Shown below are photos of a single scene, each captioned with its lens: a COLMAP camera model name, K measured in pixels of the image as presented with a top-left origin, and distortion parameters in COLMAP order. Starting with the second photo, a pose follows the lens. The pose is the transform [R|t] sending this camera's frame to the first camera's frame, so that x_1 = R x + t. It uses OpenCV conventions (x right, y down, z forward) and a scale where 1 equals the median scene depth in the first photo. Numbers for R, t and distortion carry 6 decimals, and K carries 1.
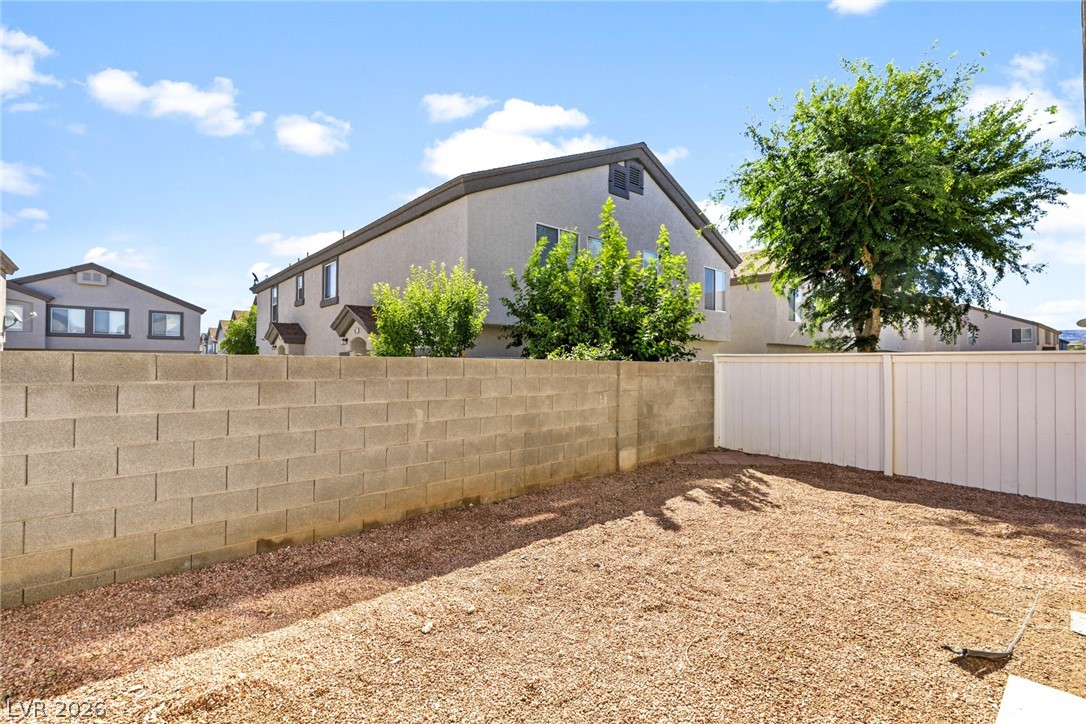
lens RADIAL K [[488.7, 0, 541.2], [0, 488.7, 365.7], [0, 0, 1]] dist [-0.000087, -0.000239]
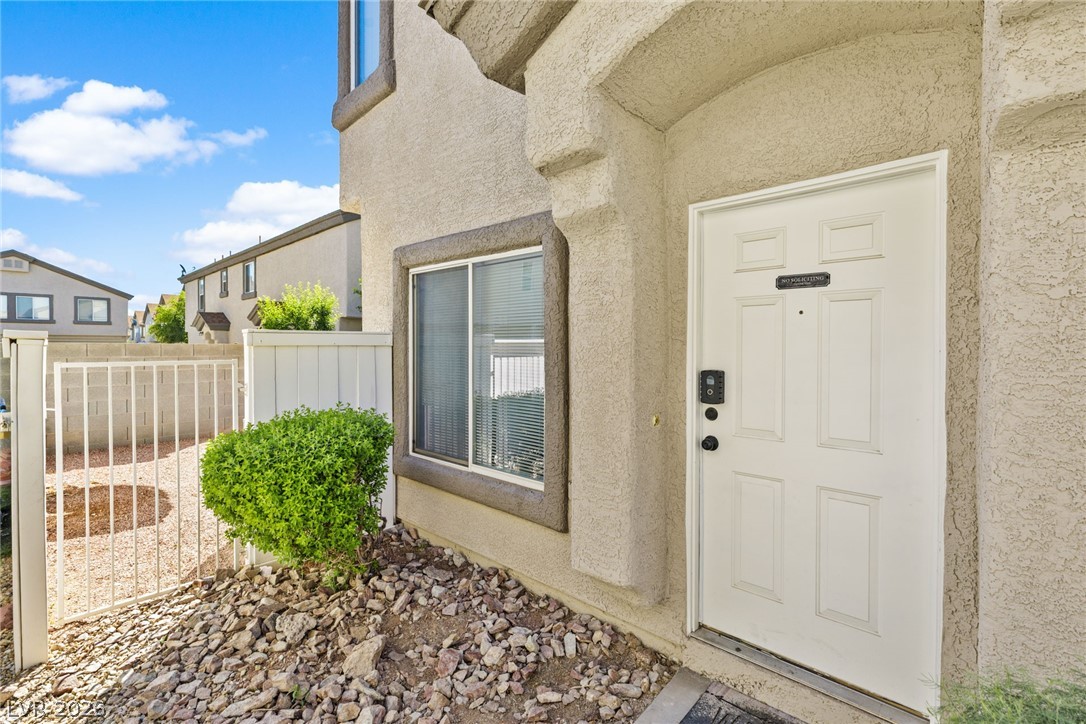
lens RADIAL K [[488.7, 0, 542.6], [0, 488.7, 360.4], [0, 0, 1]] dist [-0.000087, -0.000239]
pose [[0.995126, -0.004936, 0.098493, 0.117791], [0.002664, 0.999727, 0.023194, 0.000752], [-0.098581, -0.022819, 0.994867, -0.188965]]
